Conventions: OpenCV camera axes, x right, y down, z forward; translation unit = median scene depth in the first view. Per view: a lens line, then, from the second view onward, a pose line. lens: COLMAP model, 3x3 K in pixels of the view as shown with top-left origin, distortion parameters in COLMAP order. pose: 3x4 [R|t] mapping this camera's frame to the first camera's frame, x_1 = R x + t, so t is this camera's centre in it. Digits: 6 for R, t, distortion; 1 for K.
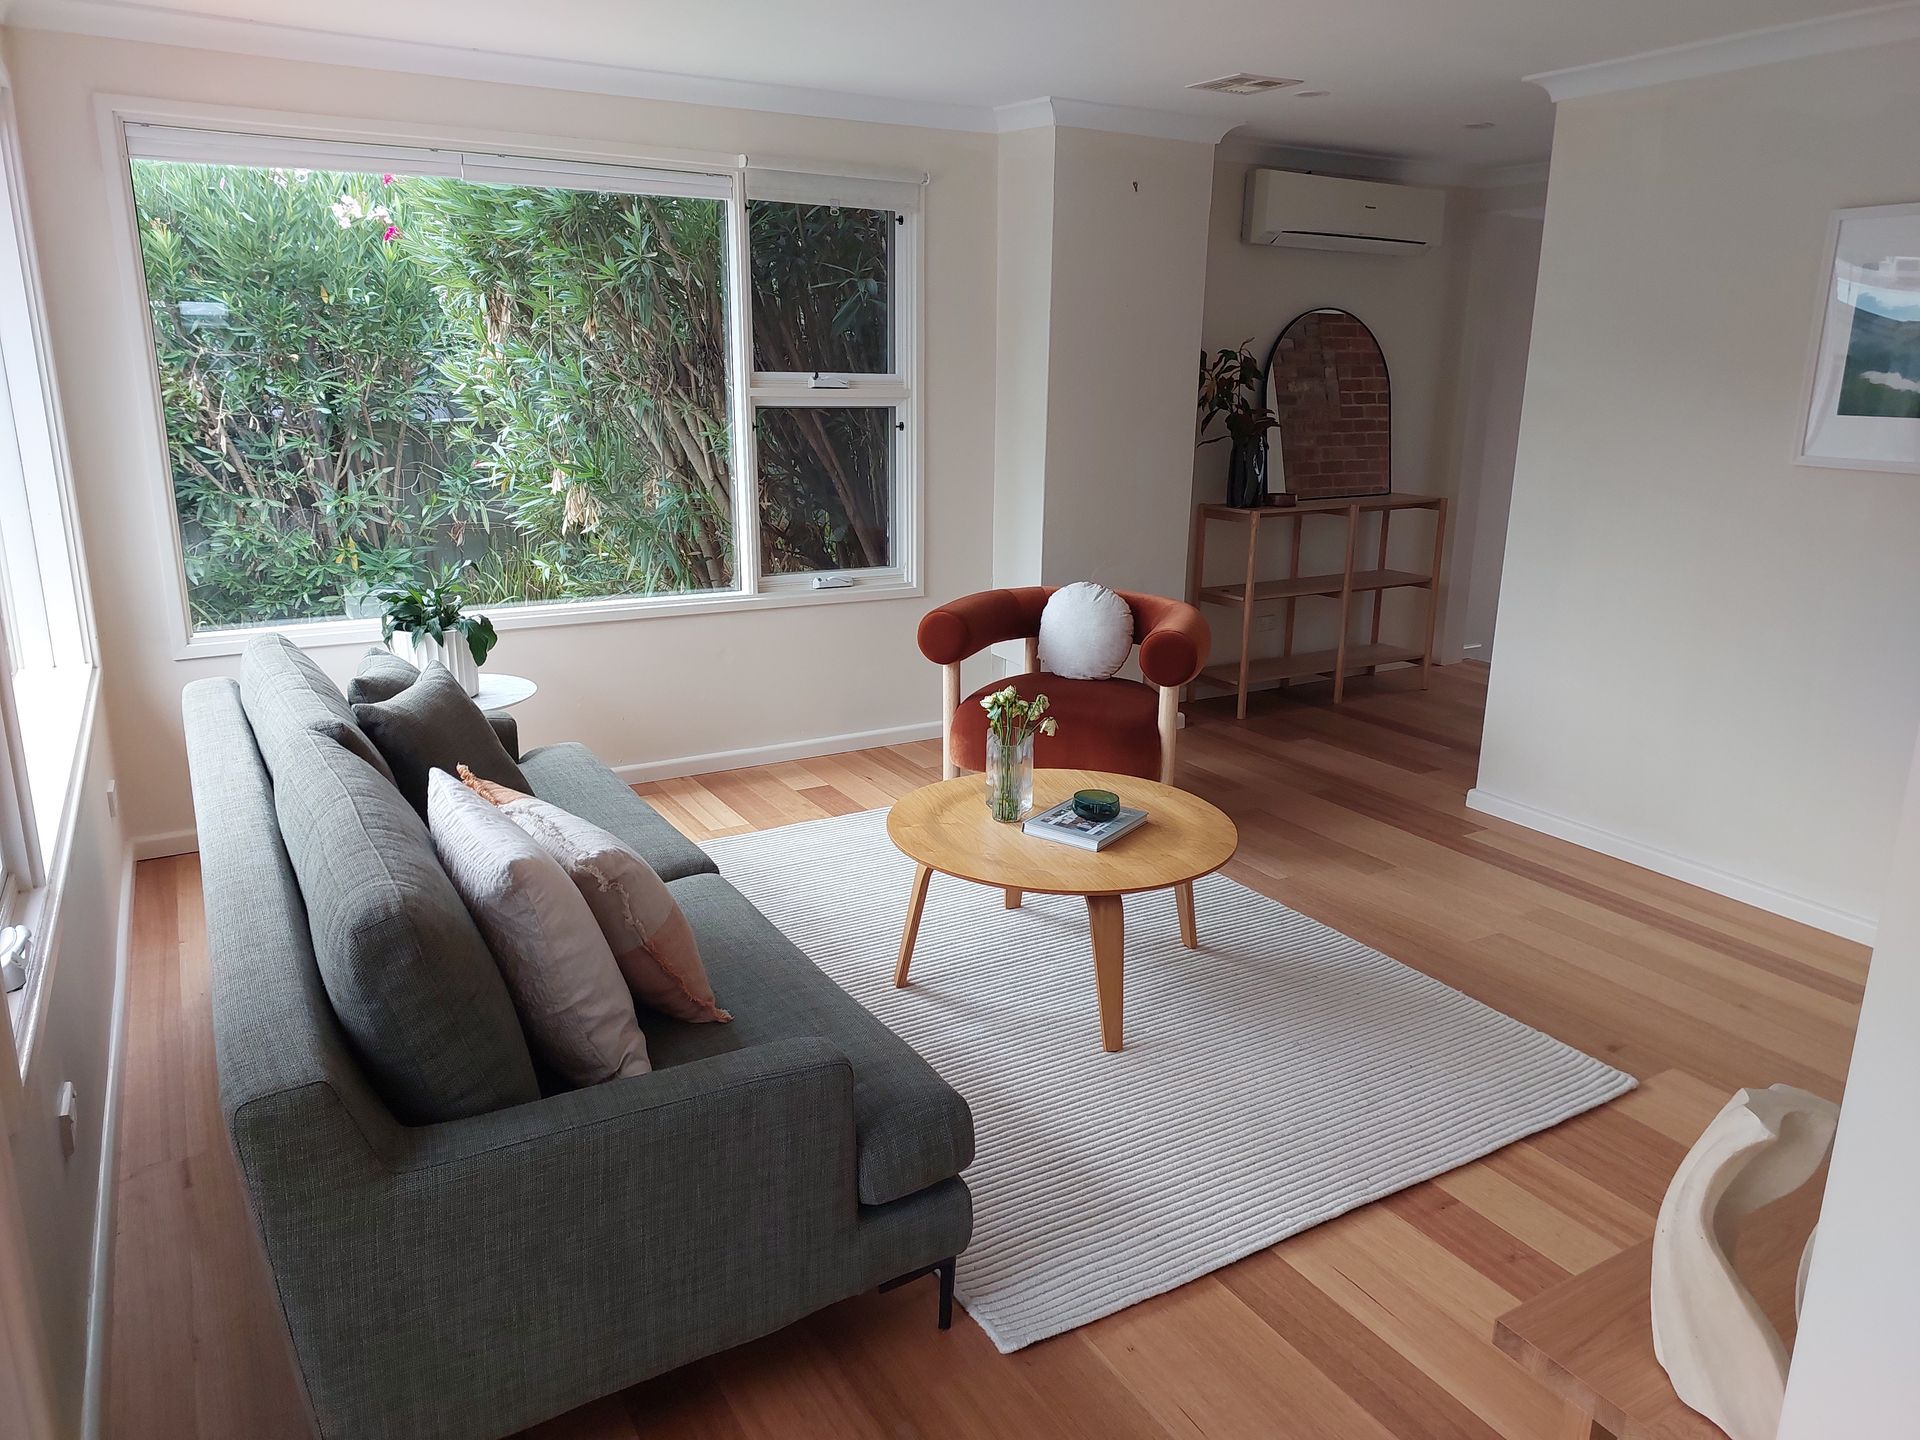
lens RADIAL K [[1327.7, 0, 962.8], [0, 1327.7, 711.8], [0, 0, 1]] dist [0.062346, -0.058767]
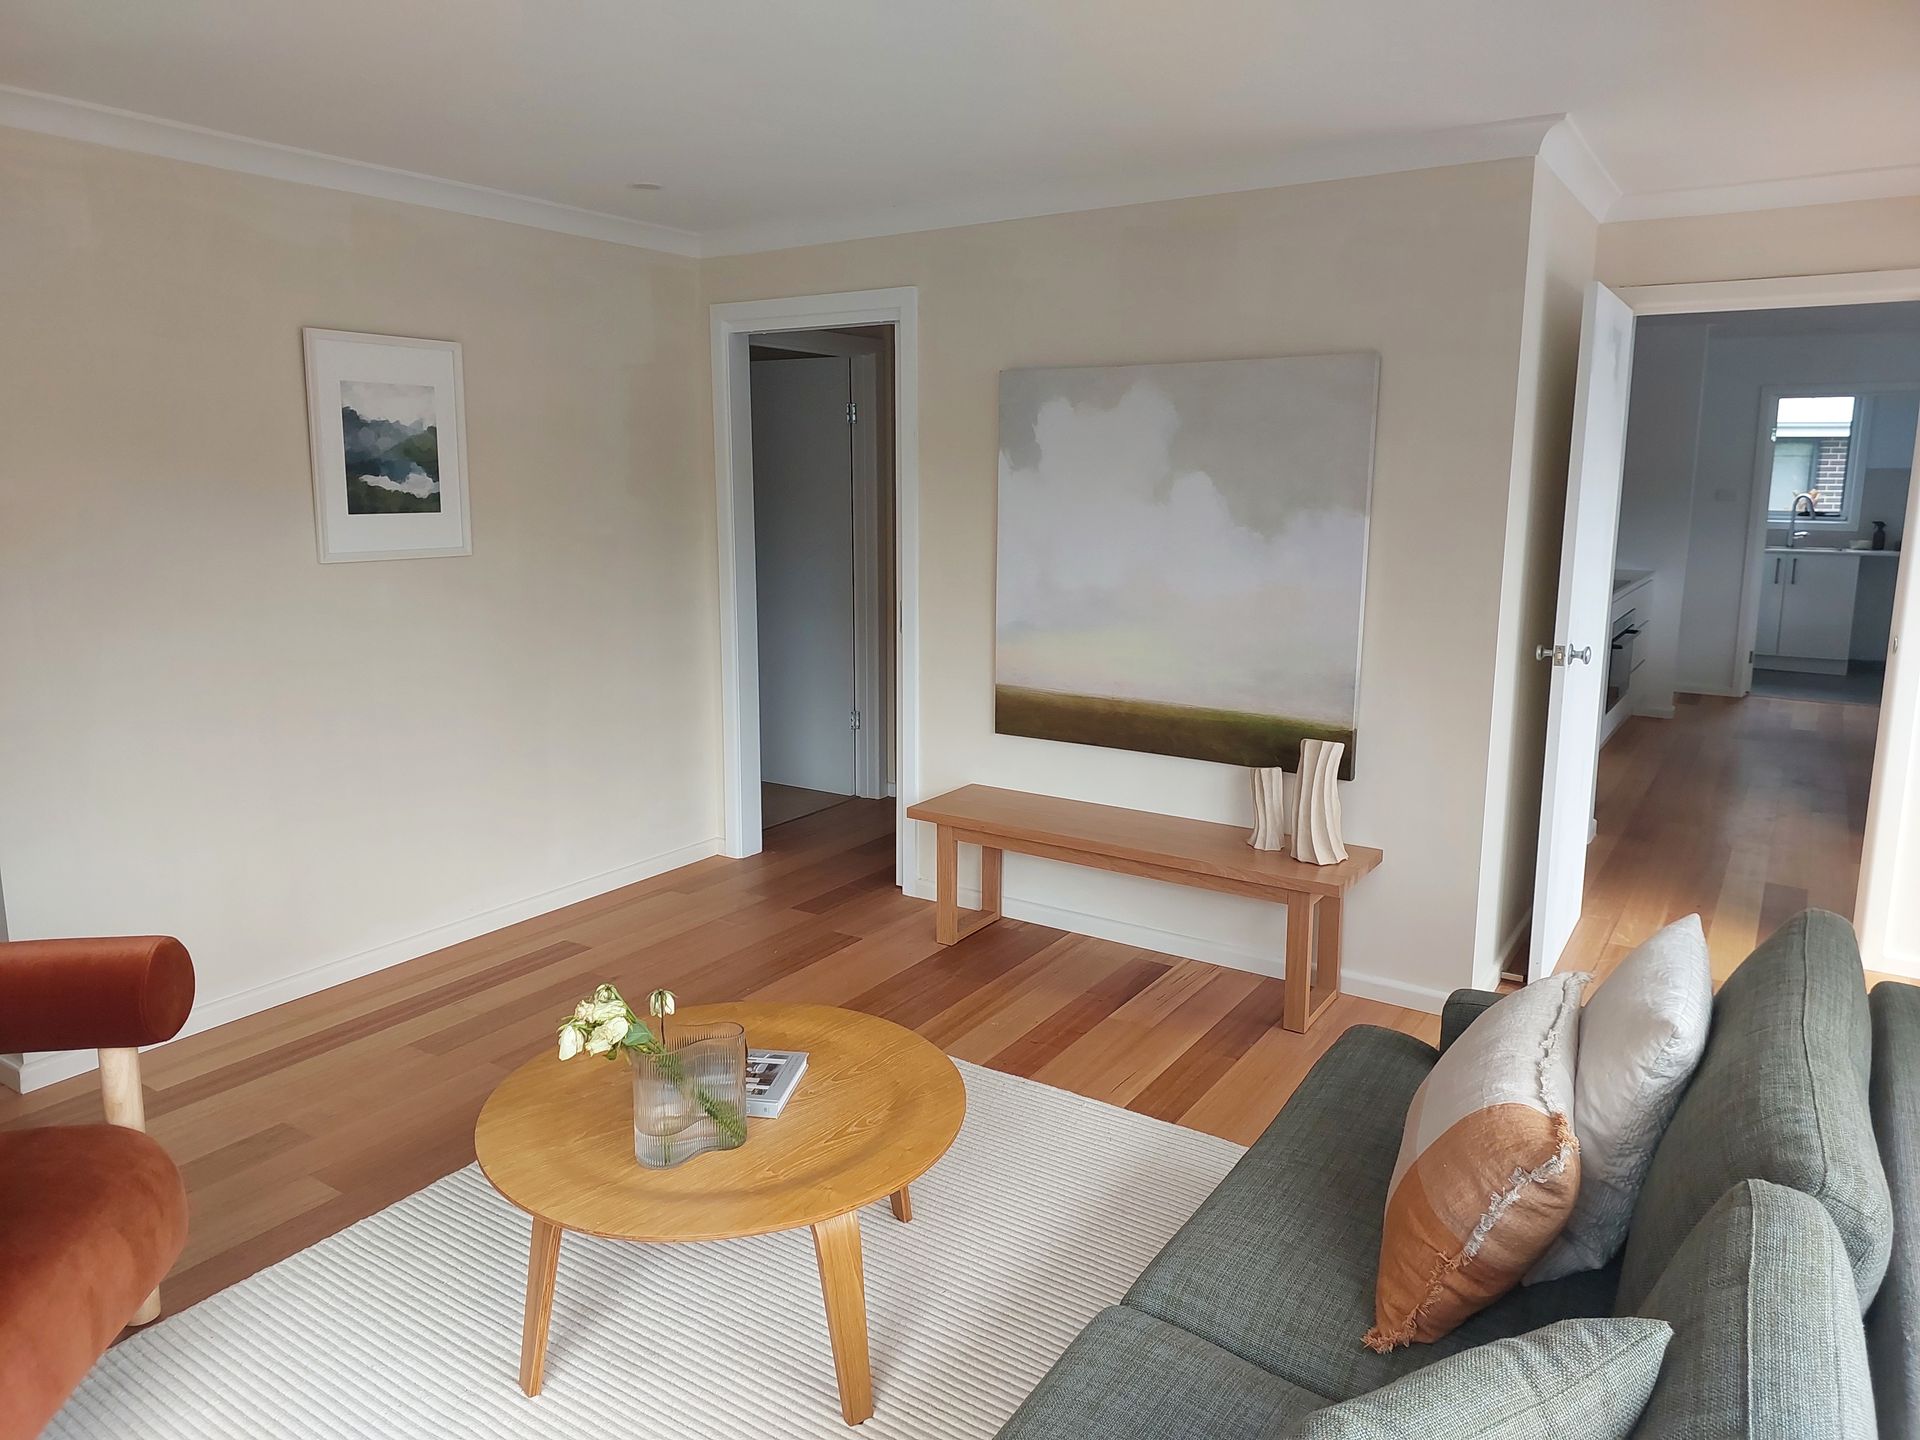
lens RADIAL K [[1291.6, 0, 955.5], [0, 1291.6, 715.9], [0, 0, 1]] dist [0.043735, -0.048007]
pose [[-0.444306, -0.173643, 0.878886, -0.327975], [0.214387, 0.931924, 0.292501, -0.167914], [-0.869845, 0.318381, -0.376833, 0.632808]]
